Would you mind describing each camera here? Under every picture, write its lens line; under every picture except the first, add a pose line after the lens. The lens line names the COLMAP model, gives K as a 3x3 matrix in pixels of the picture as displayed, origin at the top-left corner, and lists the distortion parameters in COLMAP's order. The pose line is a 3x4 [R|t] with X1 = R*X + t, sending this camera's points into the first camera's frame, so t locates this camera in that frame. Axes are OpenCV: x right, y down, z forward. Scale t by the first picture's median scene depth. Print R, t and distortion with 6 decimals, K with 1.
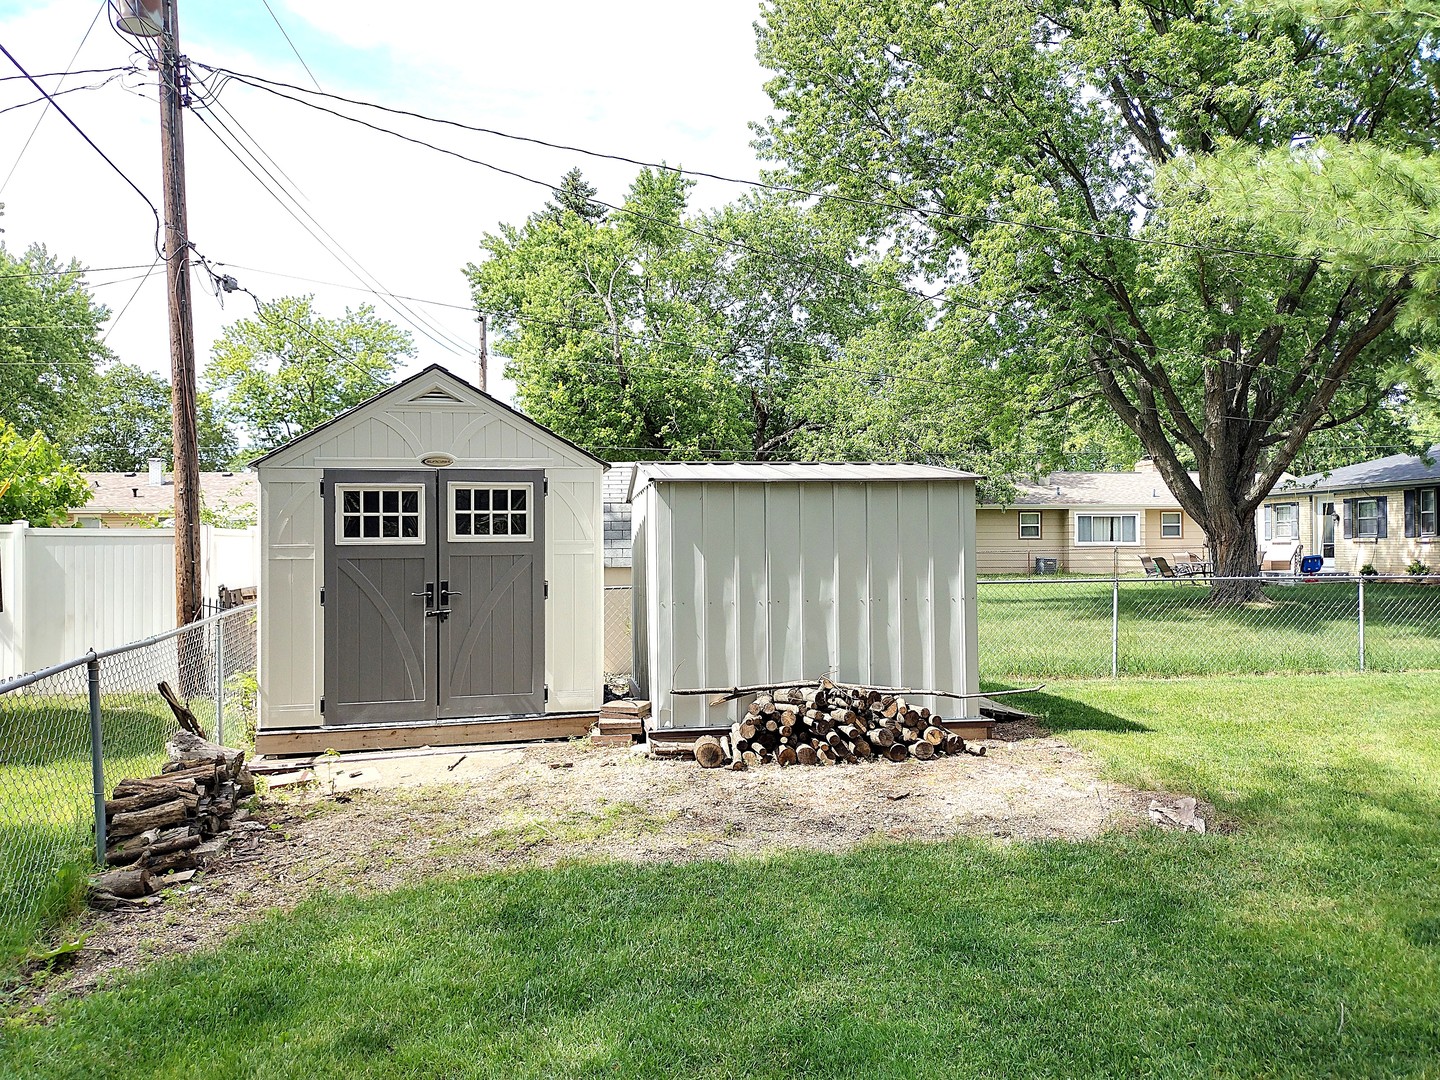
lens RADIAL K [[1069.0, 0, 723.6], [0, 1069.0, 537.5], [0, 0, 1]] dist [0.032247, -0.000294]
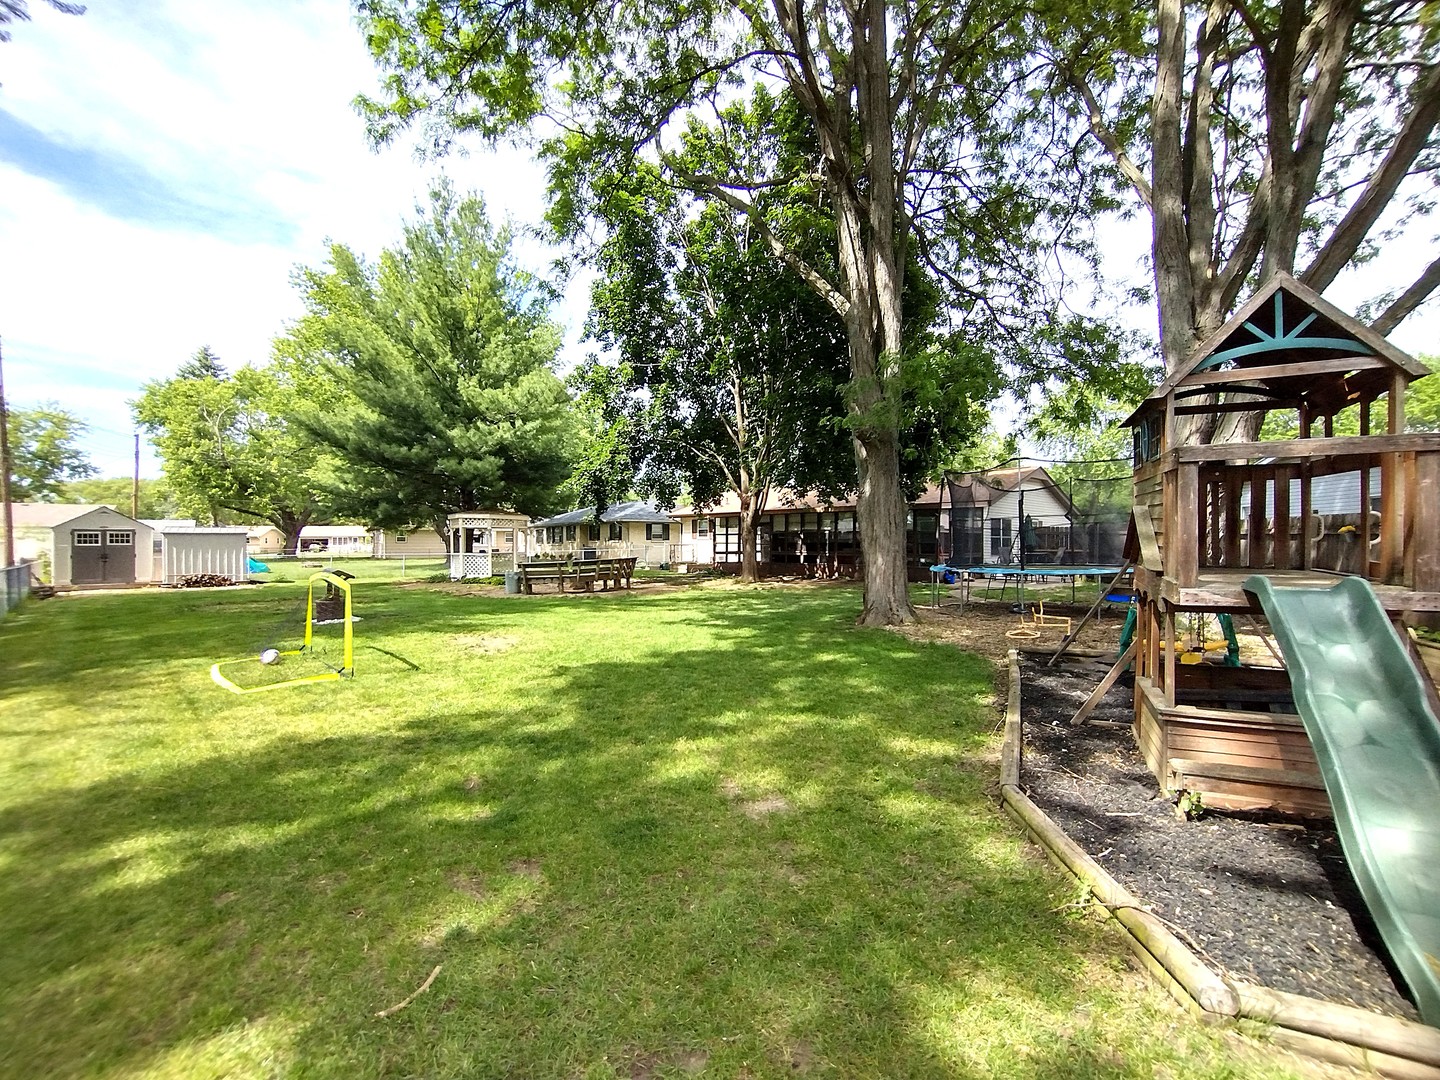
lens RADIAL K [[659.1, 0, 710.1], [0, 659.1, 548.3], [0, 0, 1]] dist [0.003566, -0.000415]
pose [[0.889356, 0.001370, 0.457213, 0.727761], [-0.005989, 0.999945, 0.008654, -0.021445], [-0.457176, -0.010435, 0.889315, -2.635001]]
